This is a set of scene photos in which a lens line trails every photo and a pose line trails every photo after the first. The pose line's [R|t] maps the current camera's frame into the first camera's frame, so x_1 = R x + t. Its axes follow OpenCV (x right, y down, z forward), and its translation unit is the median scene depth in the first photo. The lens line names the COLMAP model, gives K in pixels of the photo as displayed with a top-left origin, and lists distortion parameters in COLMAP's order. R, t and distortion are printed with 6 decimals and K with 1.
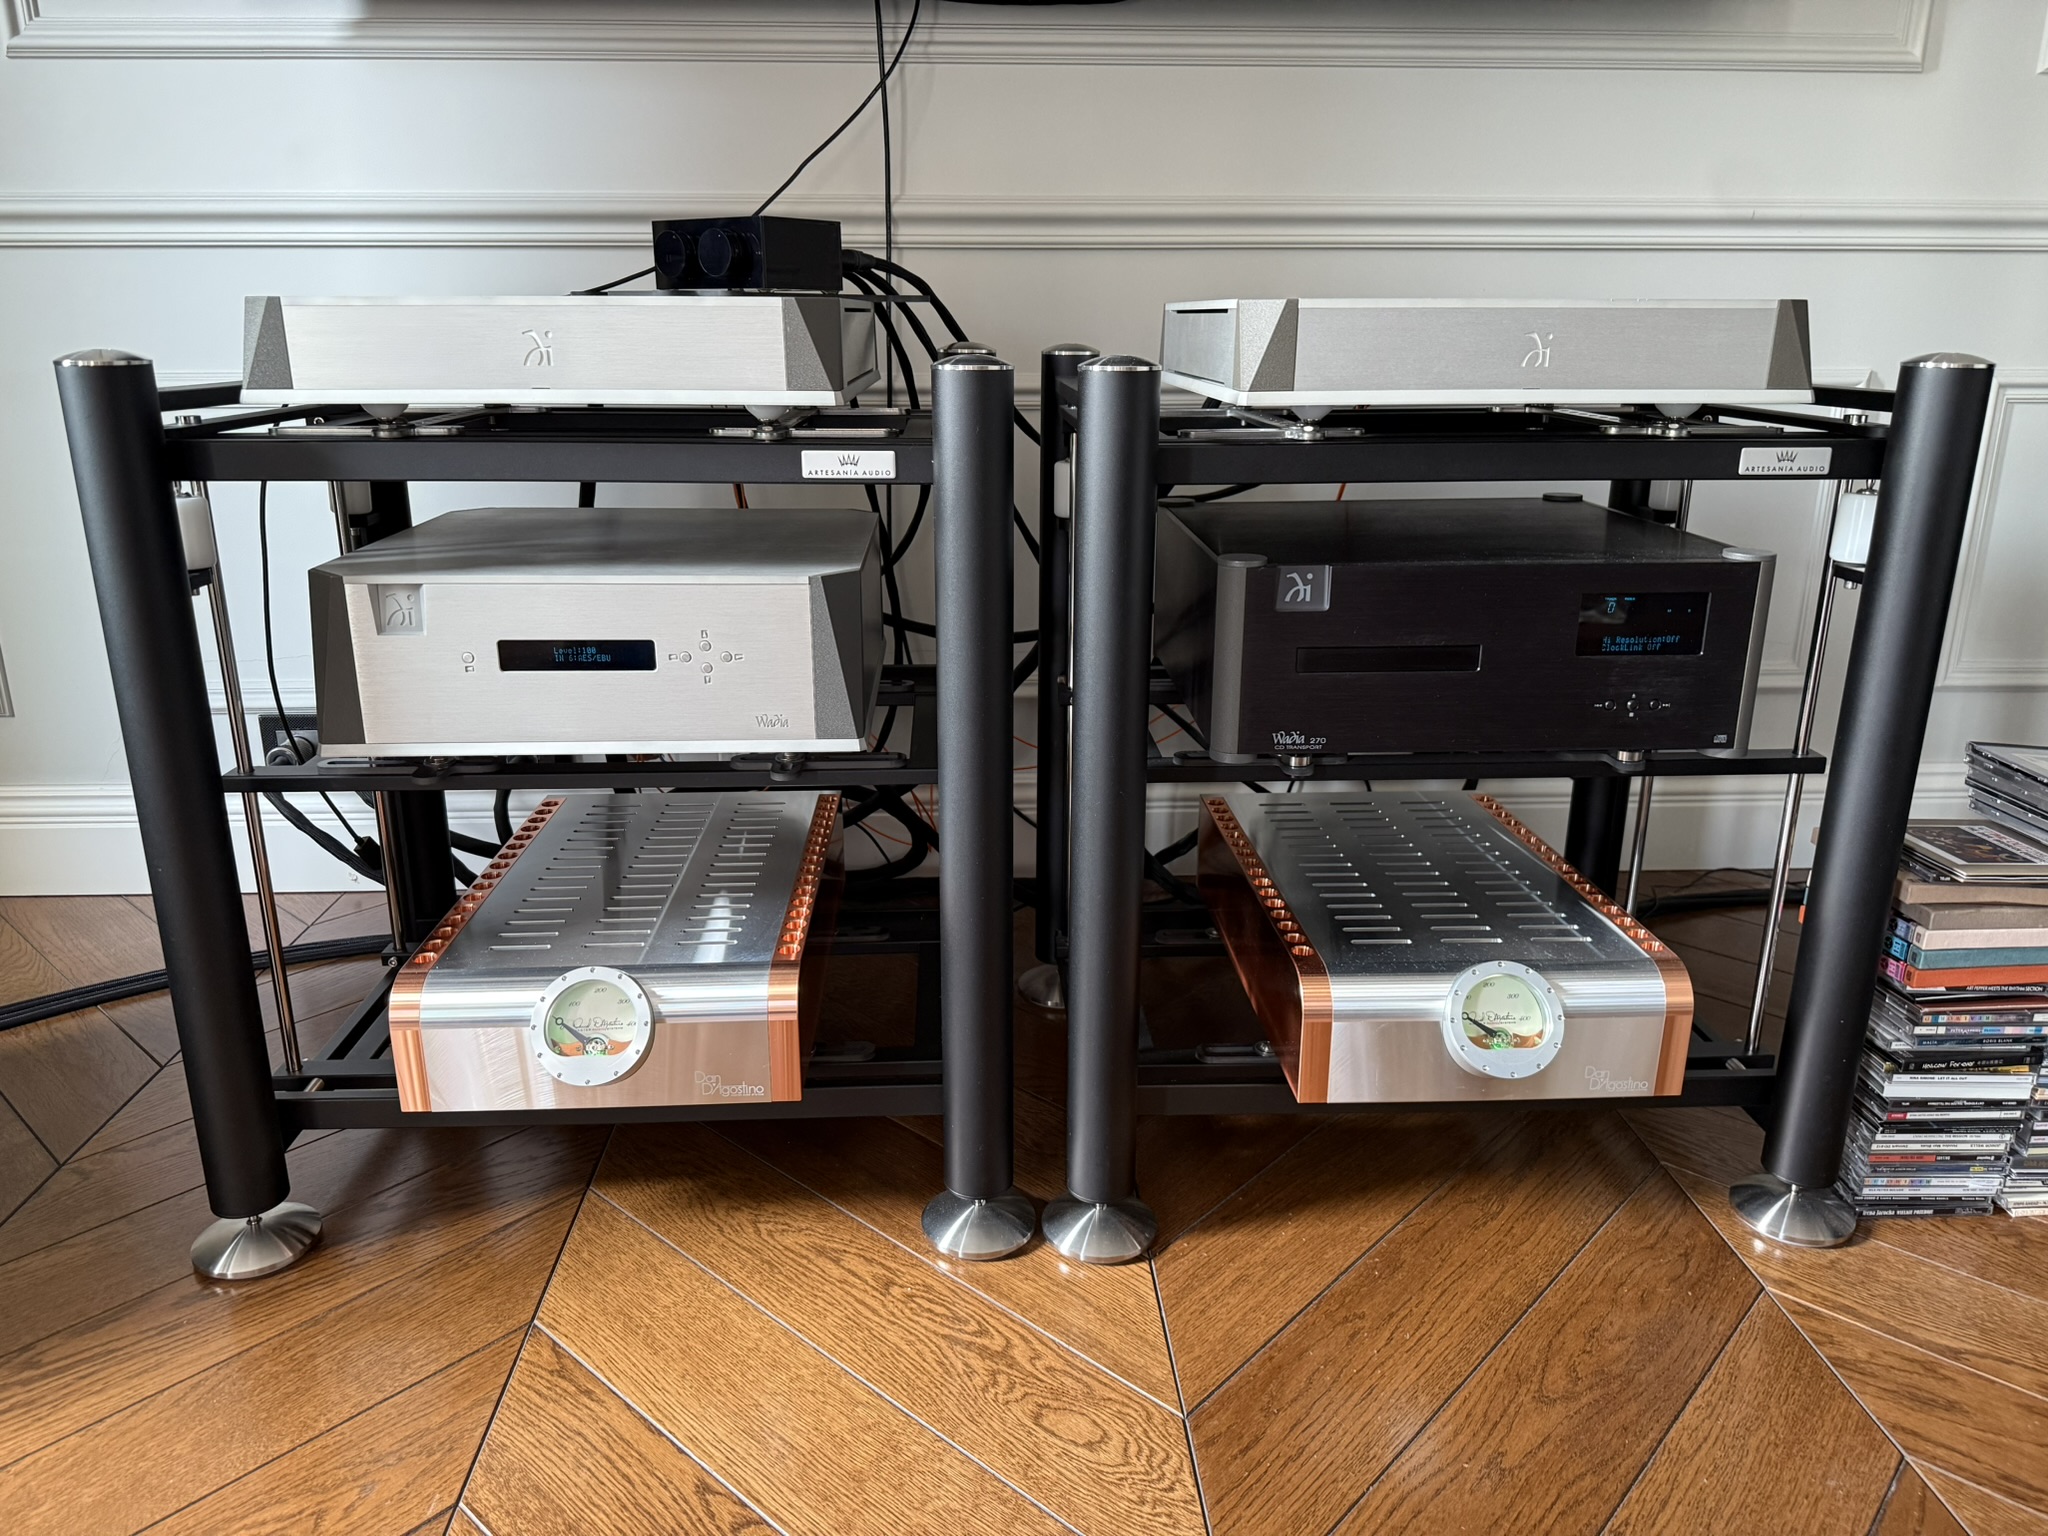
lens RADIAL K [[1440.9, 0, 1017.8], [0, 1440.9, 761.2], [0, 0, 1]] dist [0.086500, -0.131315]
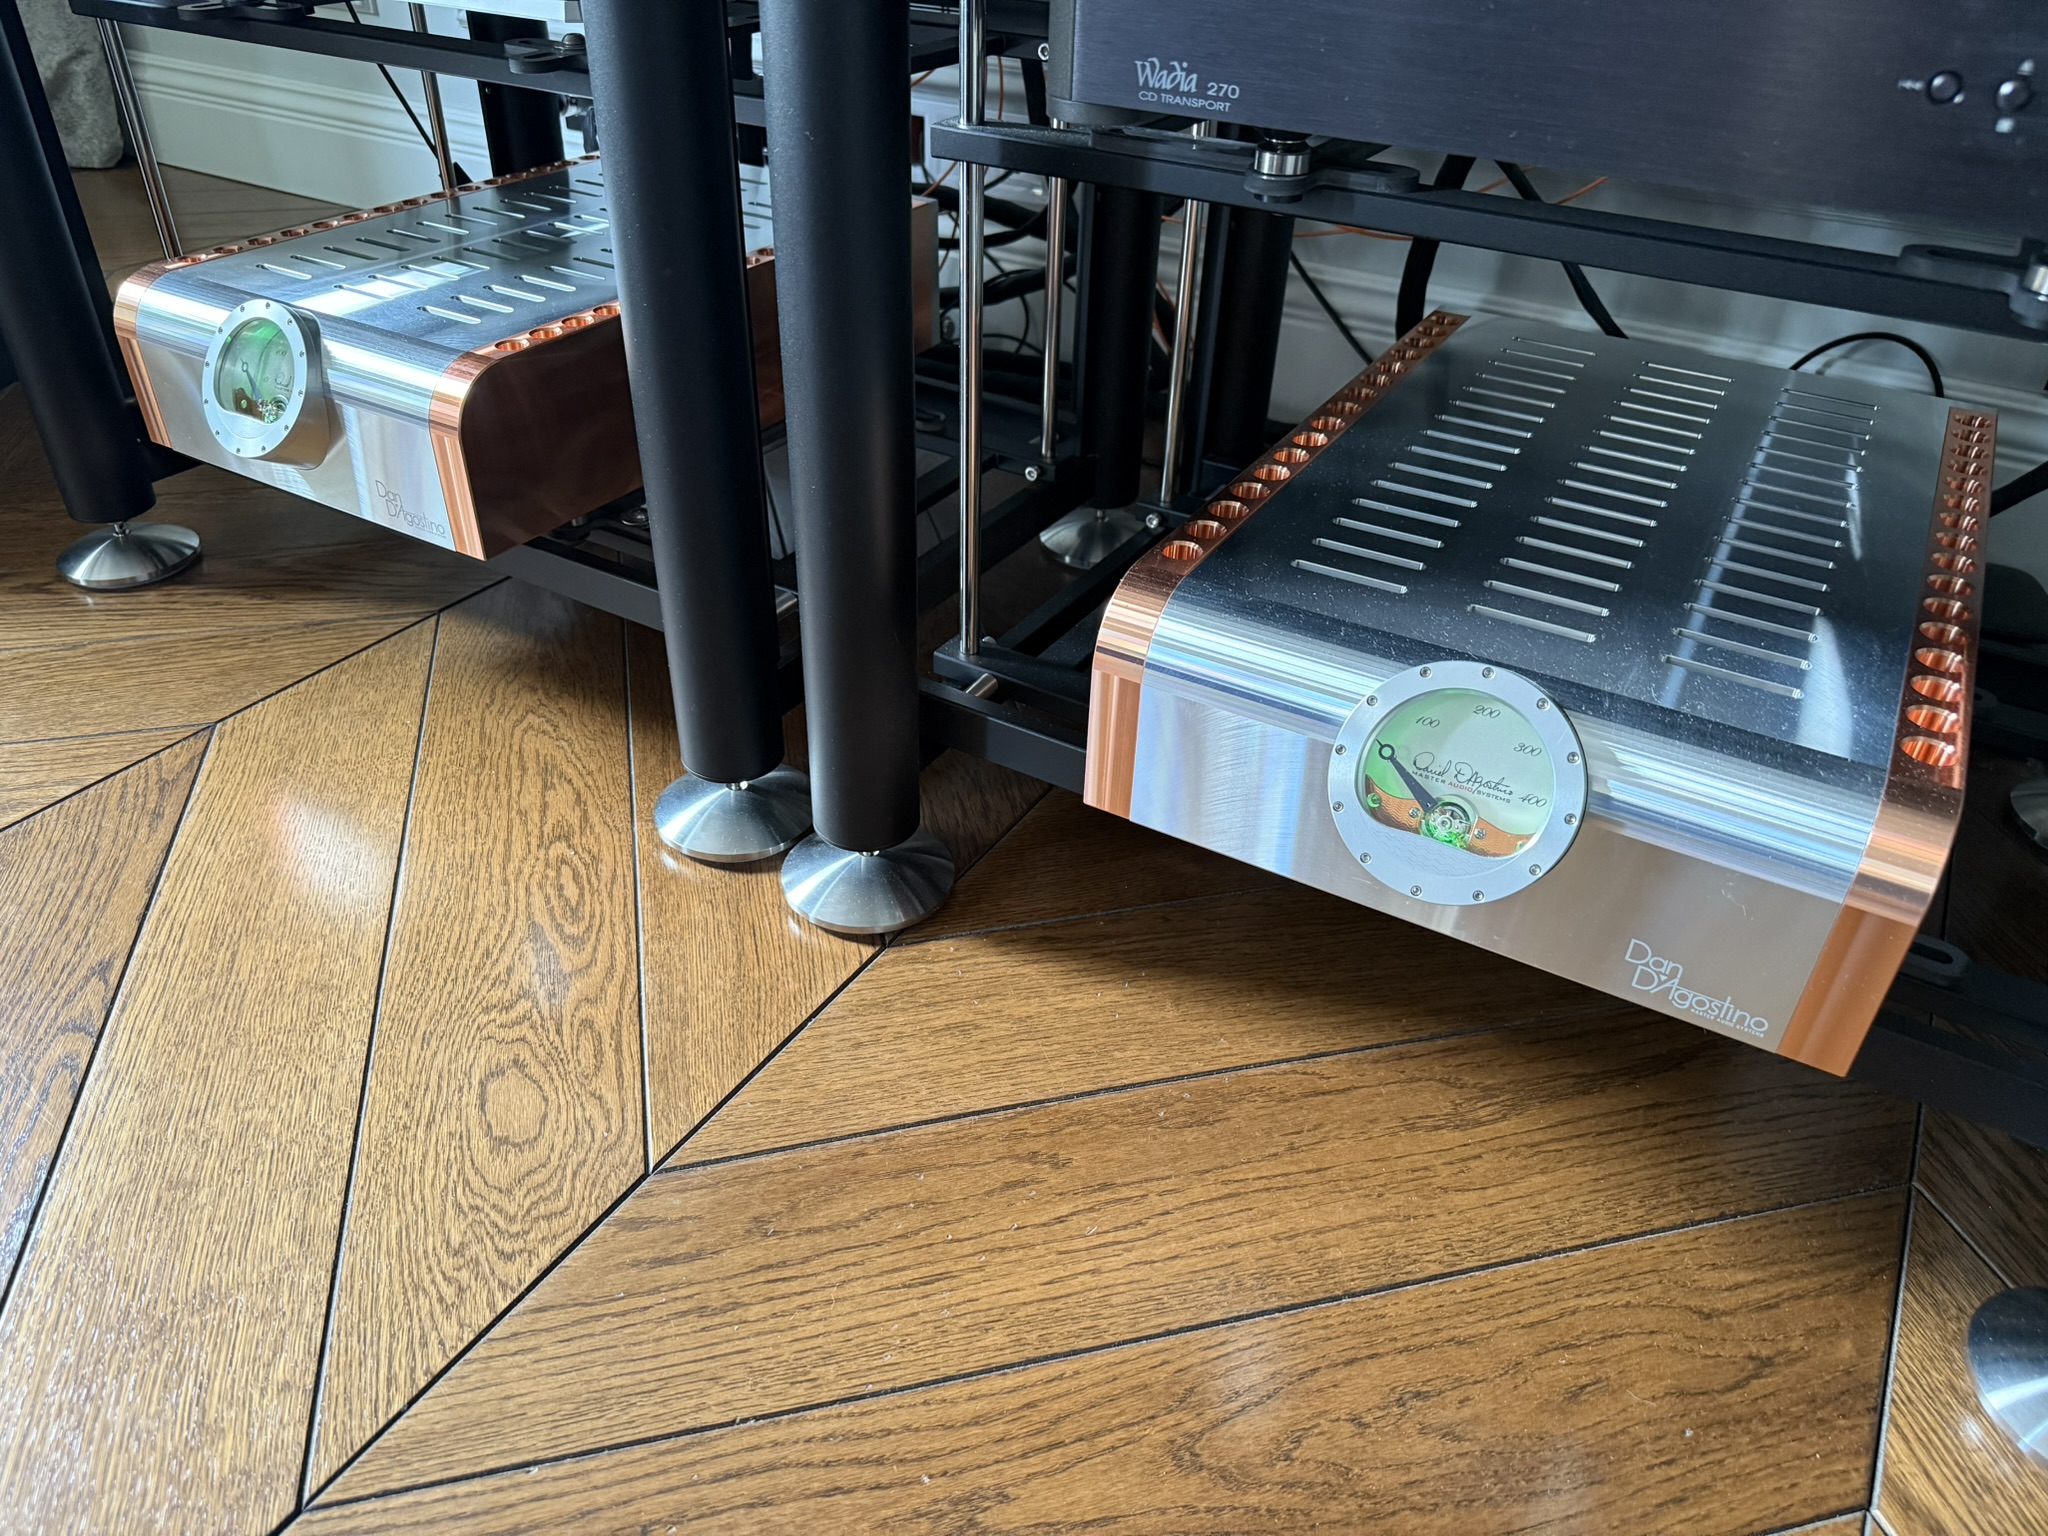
lens RADIAL K [[1456.9, 0, 1003.8], [0, 1456.9, 772.6], [0, 0, 1]] dist [0.035421, -0.032489]
pose [[0.827605, 0.330379, -0.453783, 0.408283], [-0.184180, 0.923511, 0.336460, 0.040836], [0.530233, -0.194878, 0.825152, 0.506026]]
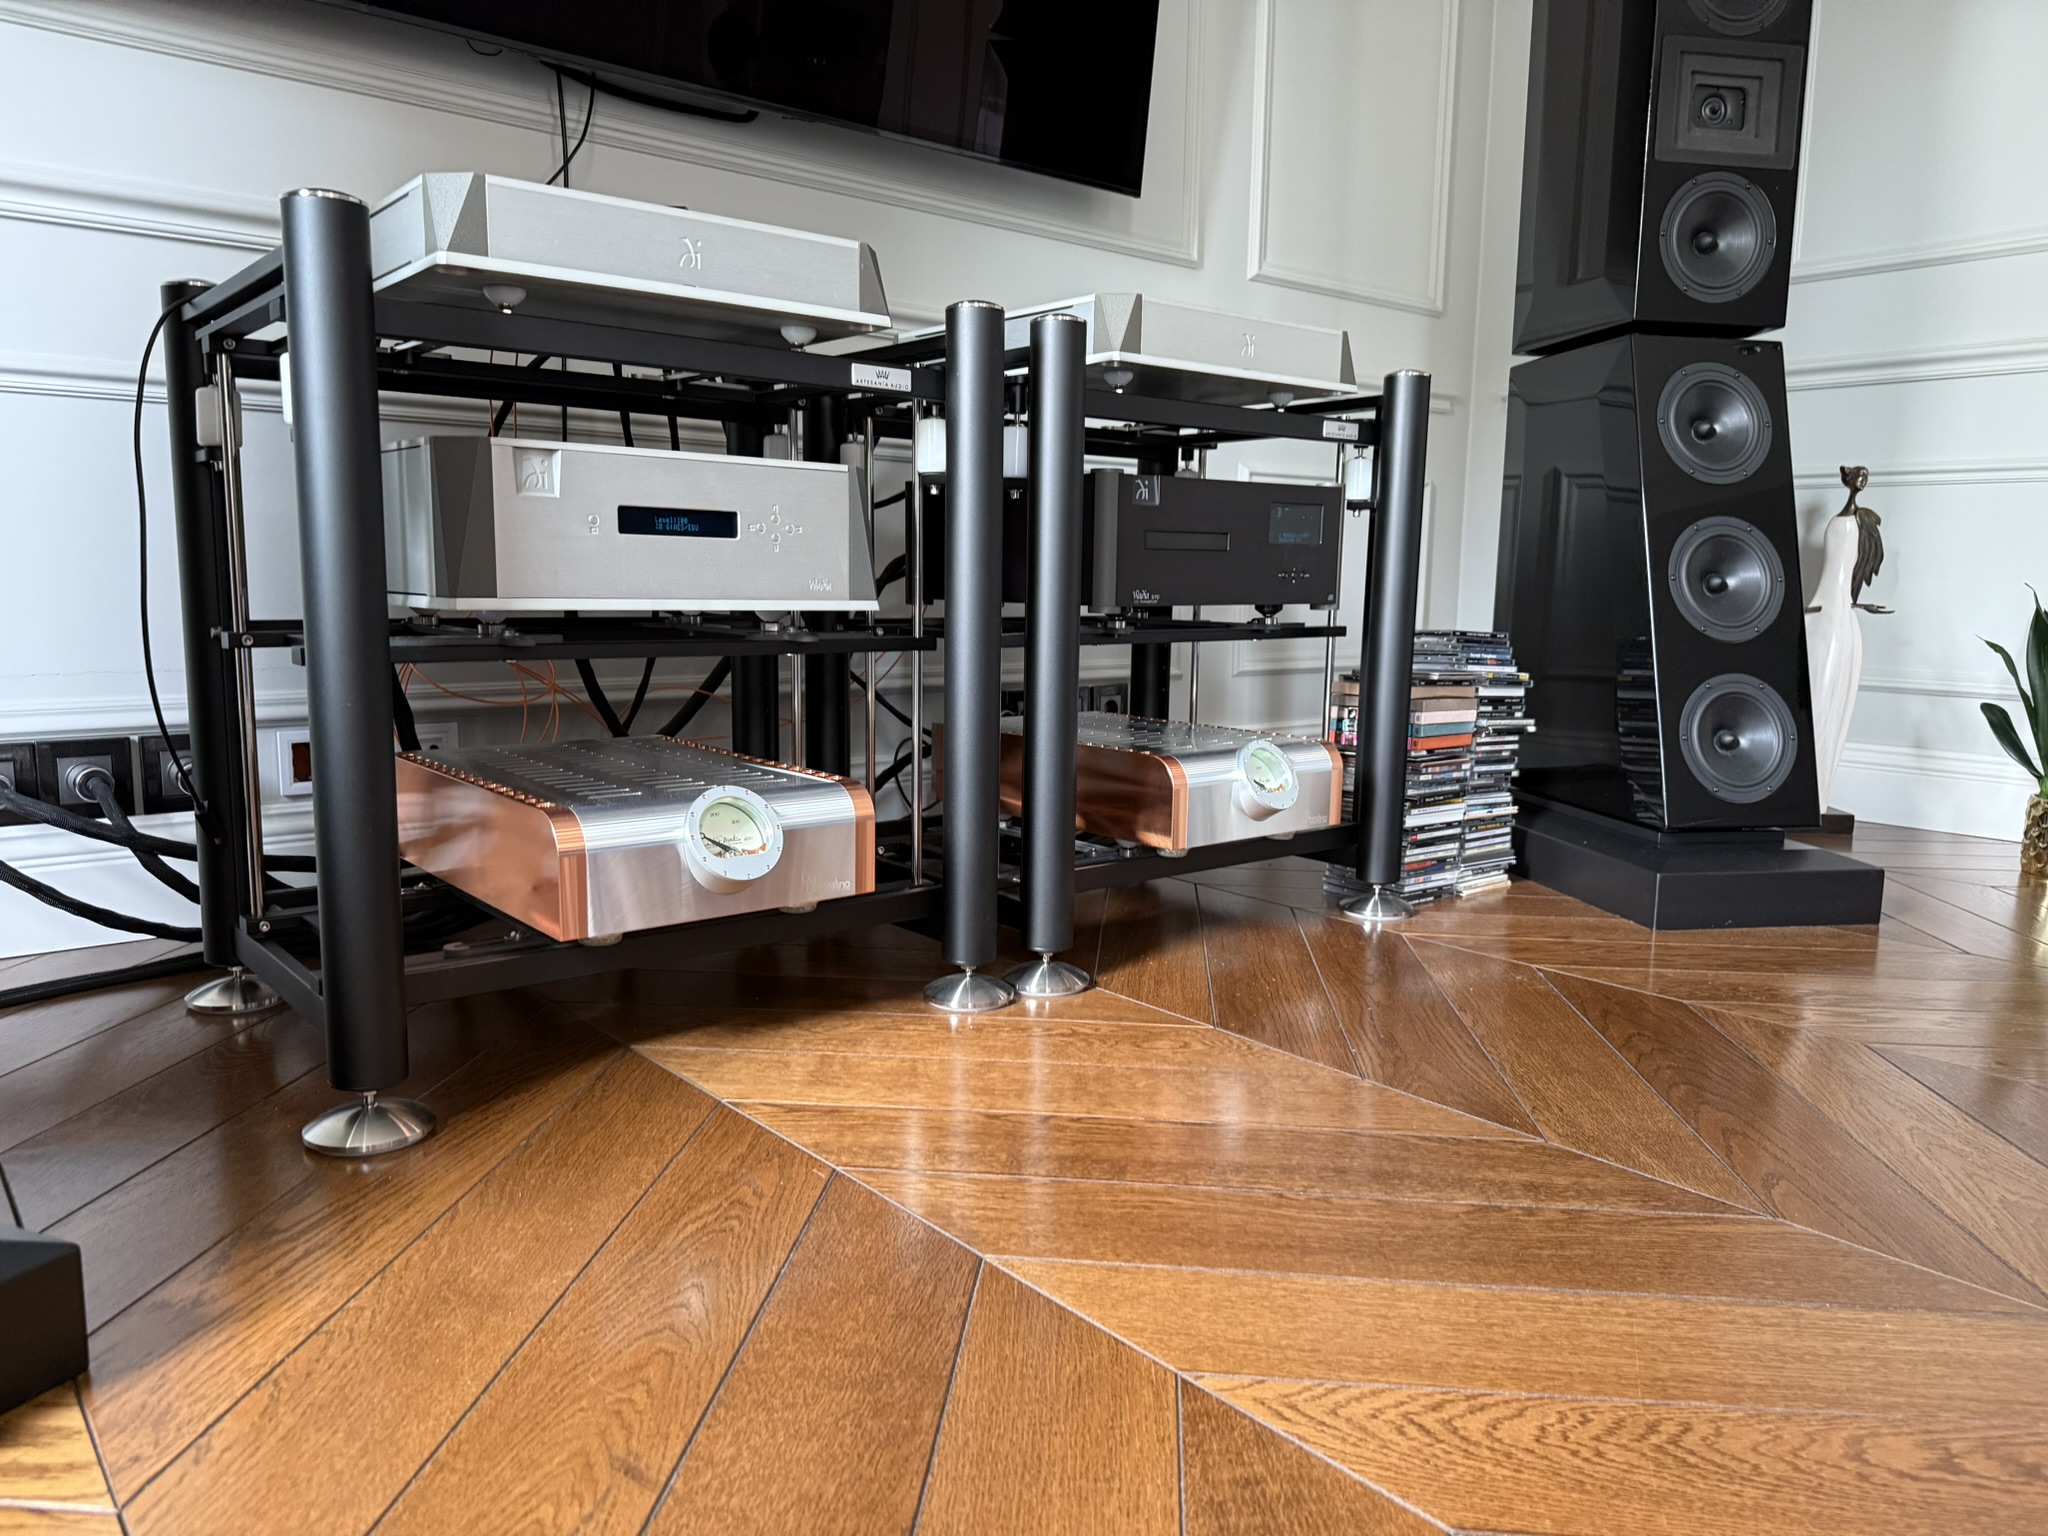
lens RADIAL K [[1440.9, 0, 1017.8], [0, 1440.9, 761.2], [0, 0, 1]] dist [0.086500, -0.131315]
pose [[0.797329, -0.067886, 0.599715, -0.754458], [0.163345, 0.980843, -0.106141, 0.268612], [-0.581020, 0.182589, 0.793144, -0.056516]]
